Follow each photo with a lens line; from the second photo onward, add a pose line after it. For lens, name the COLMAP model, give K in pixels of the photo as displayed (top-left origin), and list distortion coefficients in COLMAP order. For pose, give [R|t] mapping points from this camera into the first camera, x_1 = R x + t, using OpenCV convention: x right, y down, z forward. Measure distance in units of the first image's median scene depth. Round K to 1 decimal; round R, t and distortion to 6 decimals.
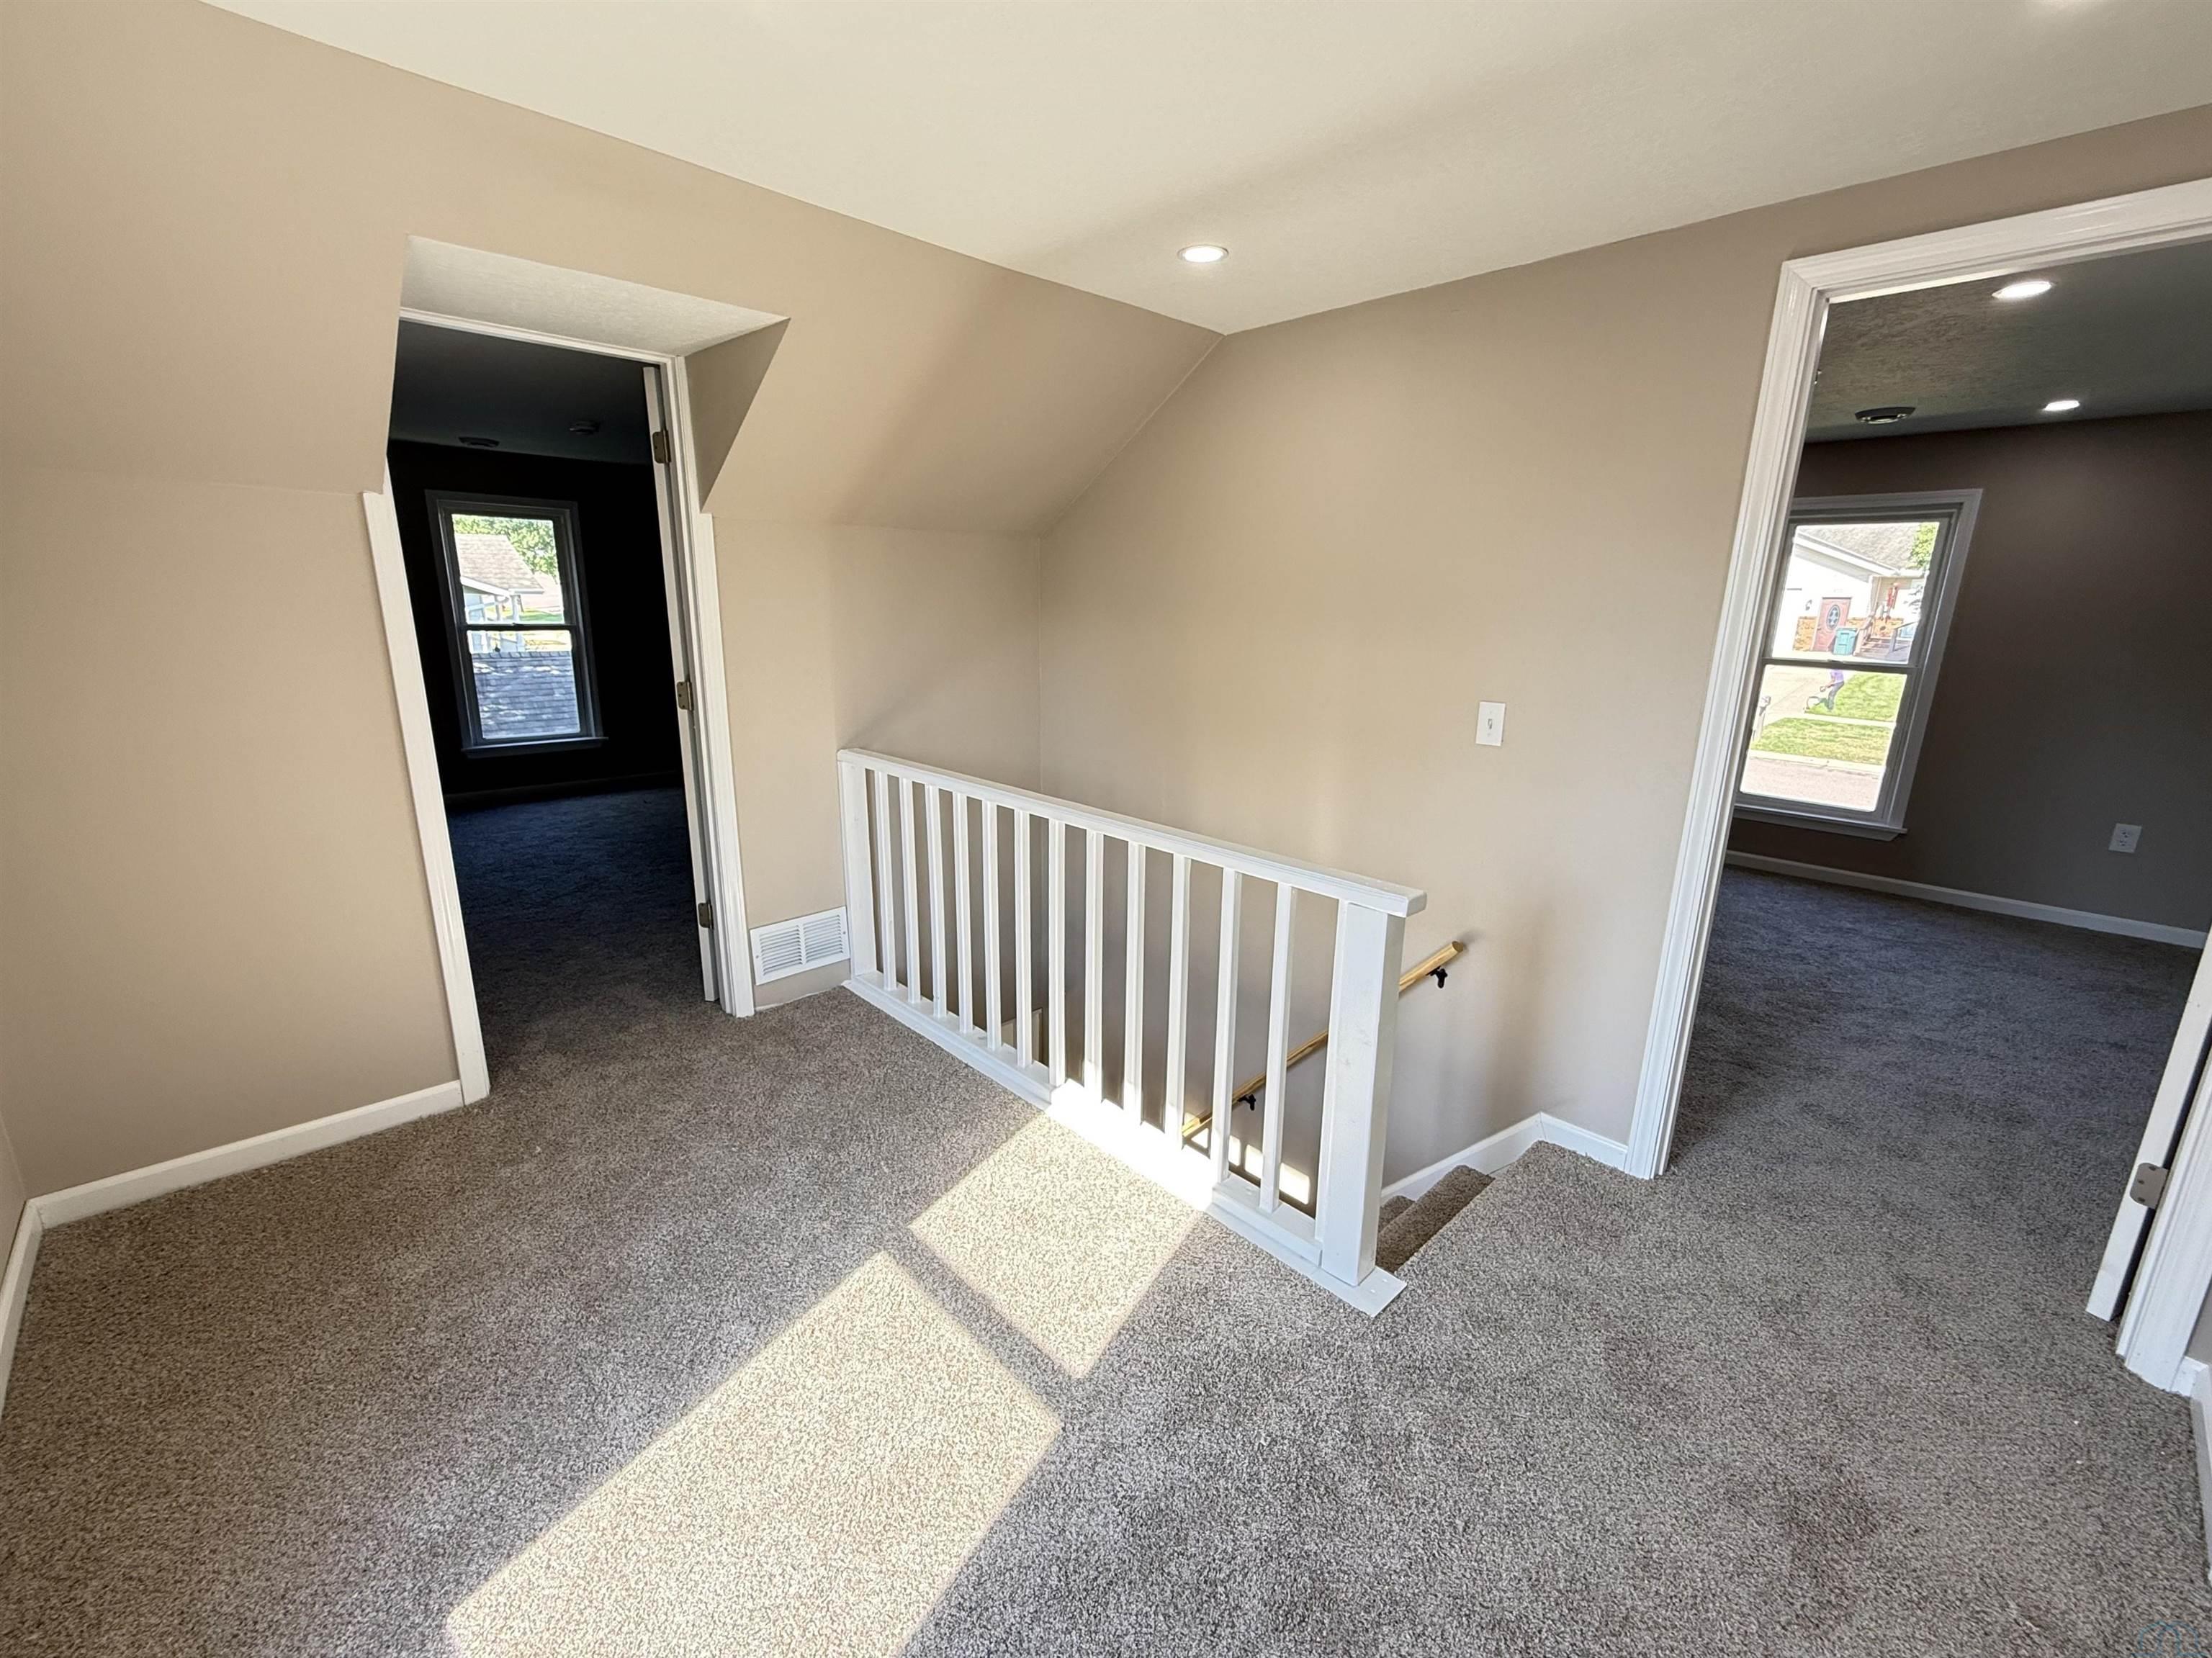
lens RADIAL K [[896.6, 0, 1116.0], [0, 896.6, 823.8], [0, 0, 1]] dist [-0.003196, -0.000479]
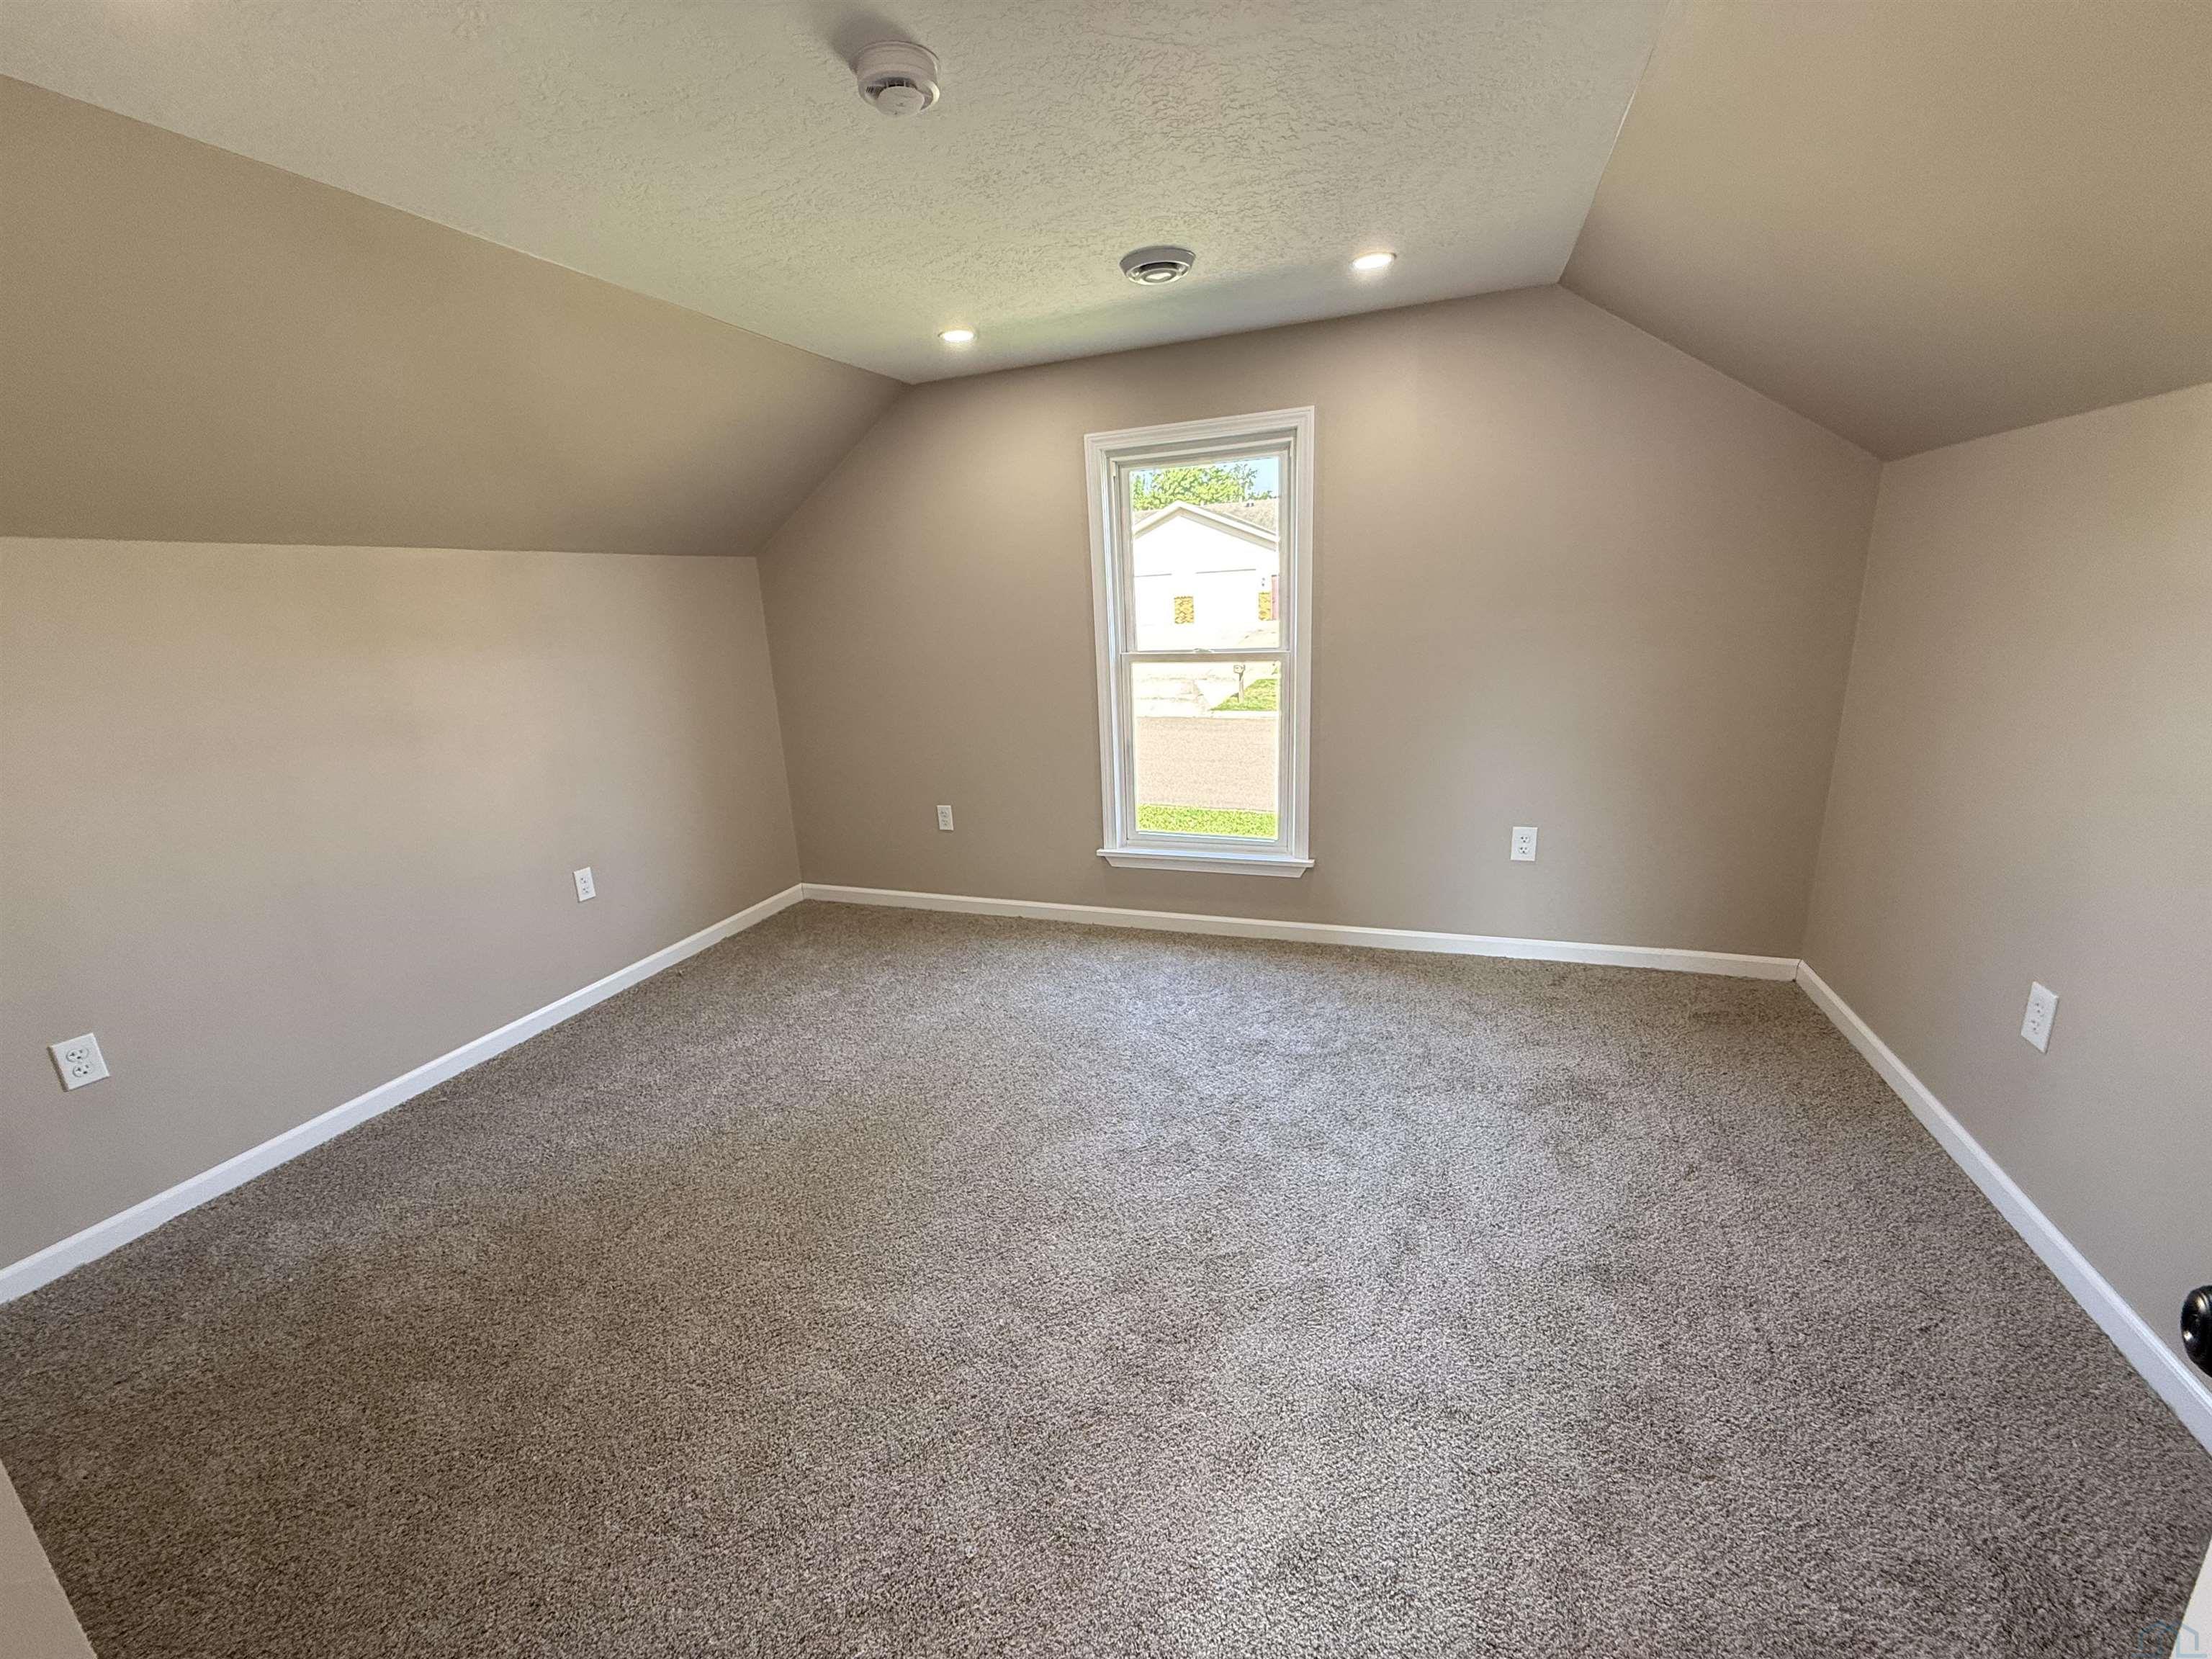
lens RADIAL K [[896.6, 0, 1095.2], [0, 896.6, 832.0], [0, 0, 1]] dist [-0.003196, -0.000479]
pose [[0.892989, -0.174808, 0.414745, 0.466405], [0.173823, 0.983945, 0.040458, -0.094149], [-0.415159, 0.035964, 0.909038, 0.437938]]
